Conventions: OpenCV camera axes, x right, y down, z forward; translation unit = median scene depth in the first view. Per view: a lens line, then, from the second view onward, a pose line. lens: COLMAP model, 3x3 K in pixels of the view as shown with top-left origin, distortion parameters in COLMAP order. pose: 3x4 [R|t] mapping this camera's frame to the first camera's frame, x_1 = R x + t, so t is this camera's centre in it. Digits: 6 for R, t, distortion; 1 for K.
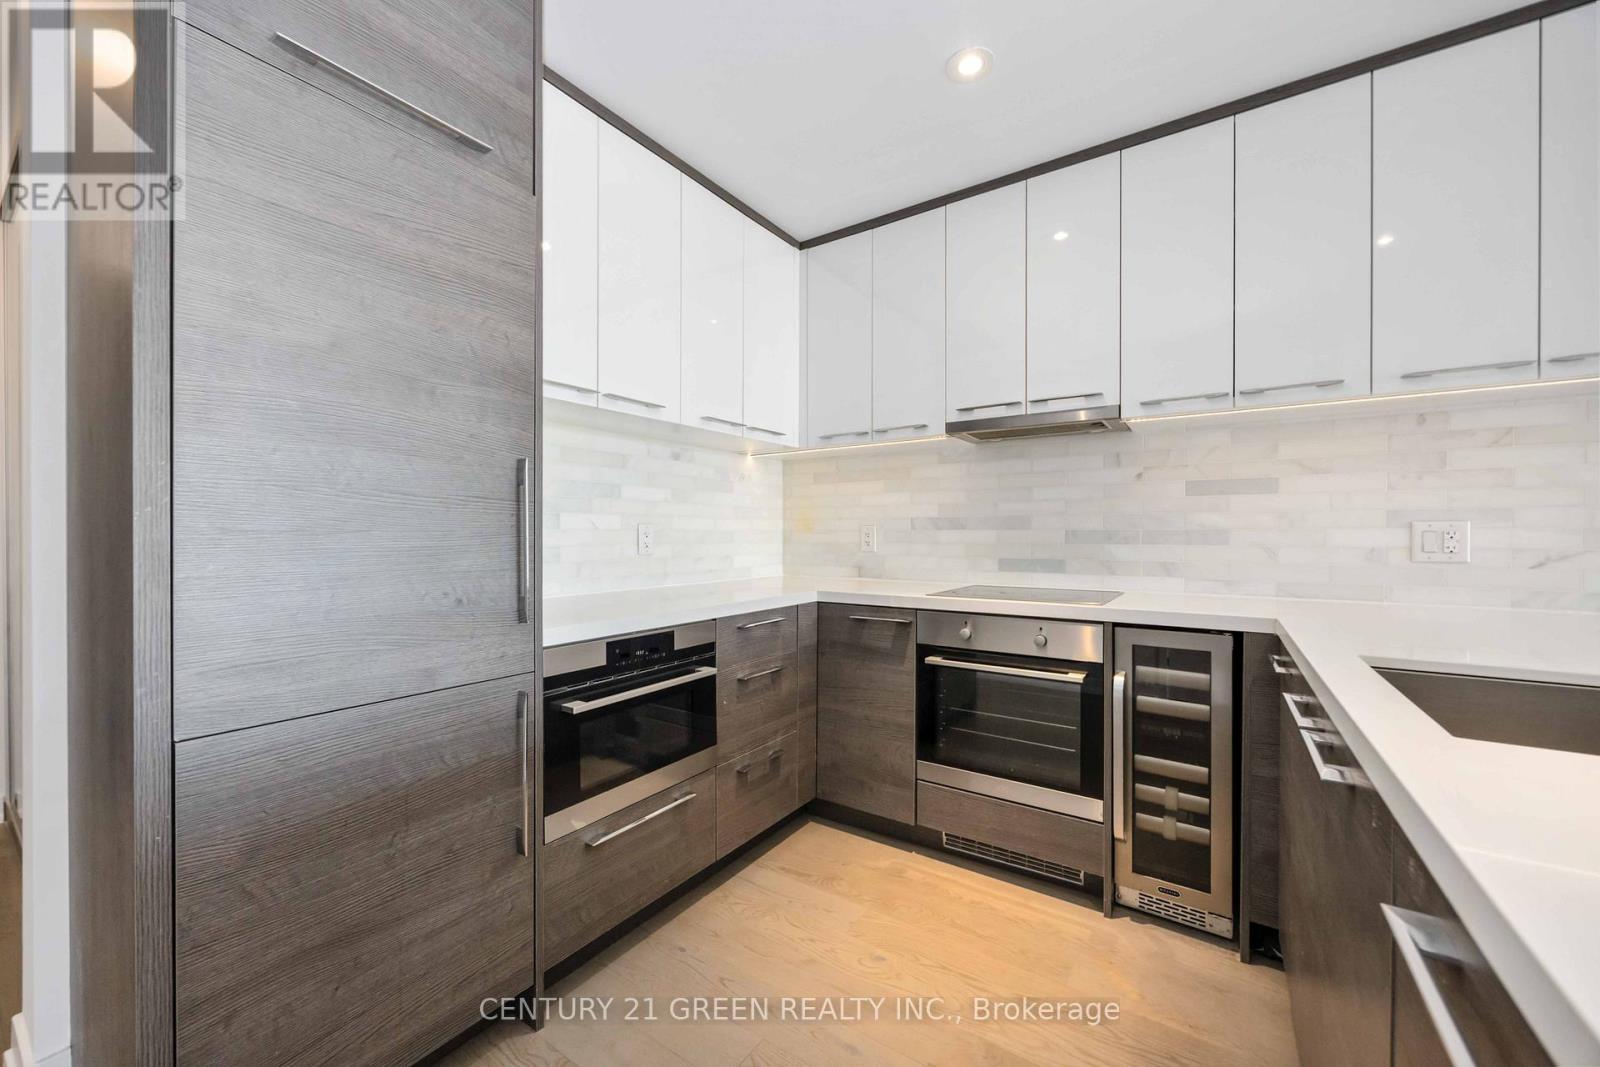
lens RADIAL K [[618.0, 0, 796.1], [0, 618.0, 536.0], [0, 0, 1]] dist [0.000306, -0.000063]
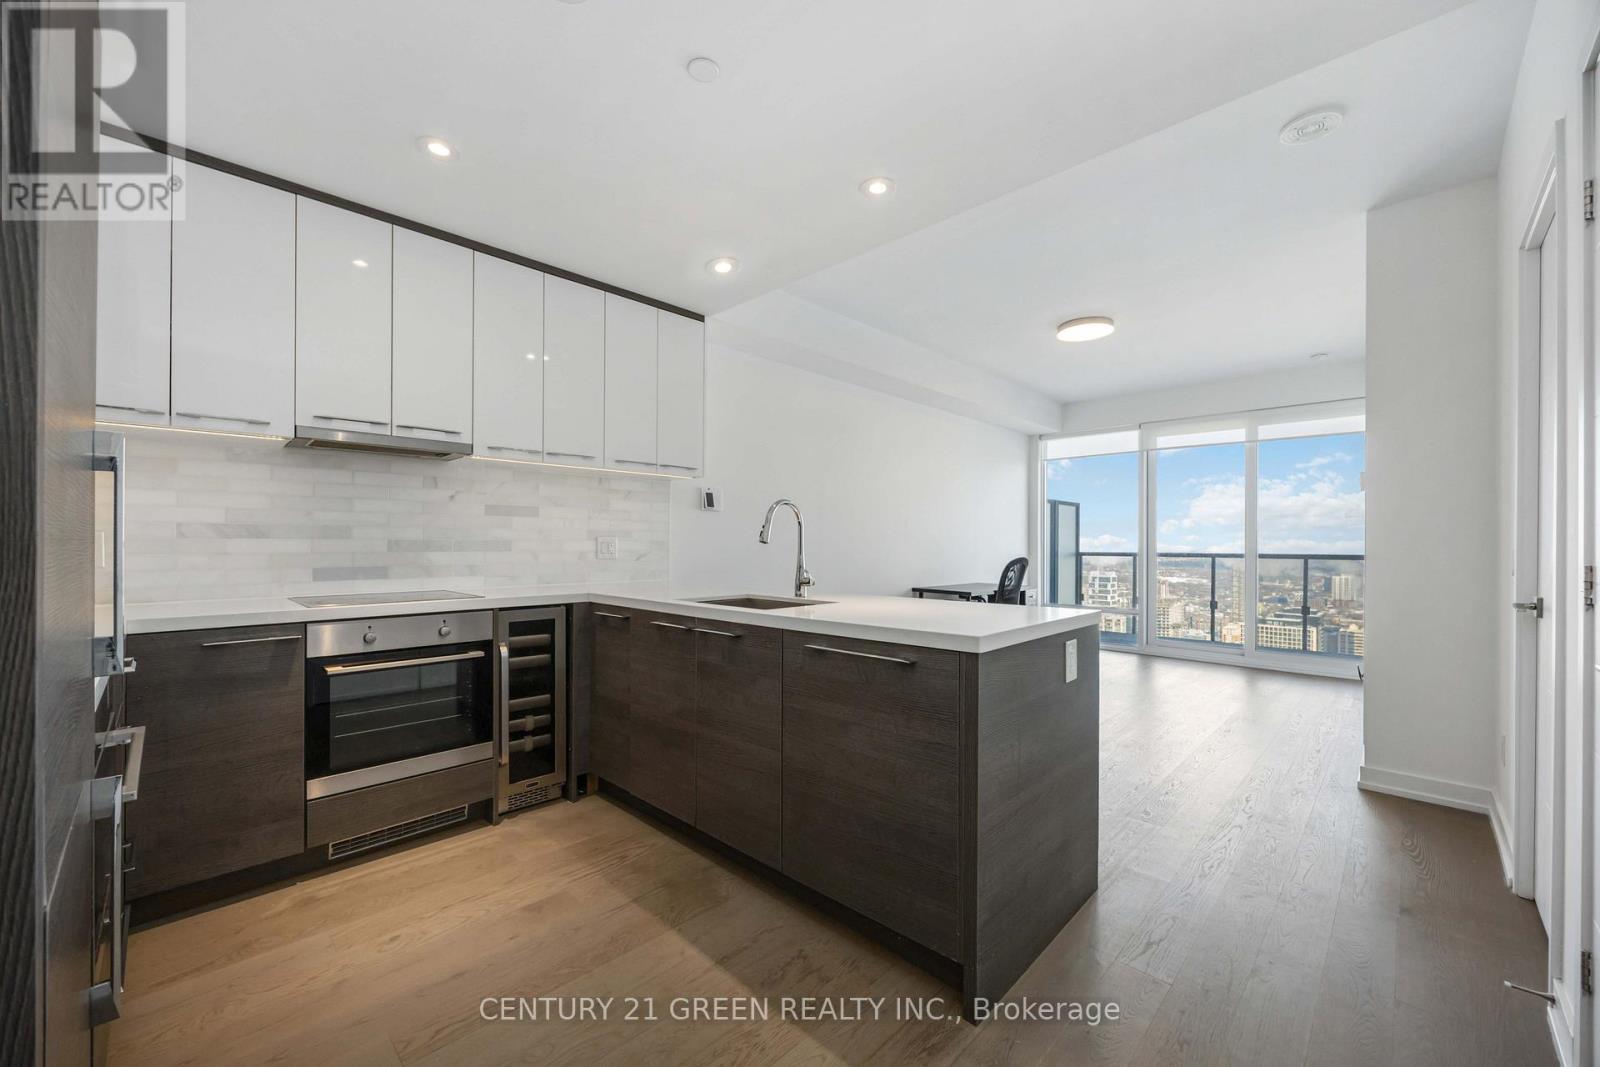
lens RADIAL K [[627.3, 0, 795.8], [0, 627.3, 541.1], [0, 0, 1]] dist [-0.000699, -0.000071]
pose [[0.176725, 0.003618, 0.984254, -0.679286], [0.001003, 0.999992, -0.003856, -0.002716], [-0.984260, 0.001668, 0.176720, 0.097324]]
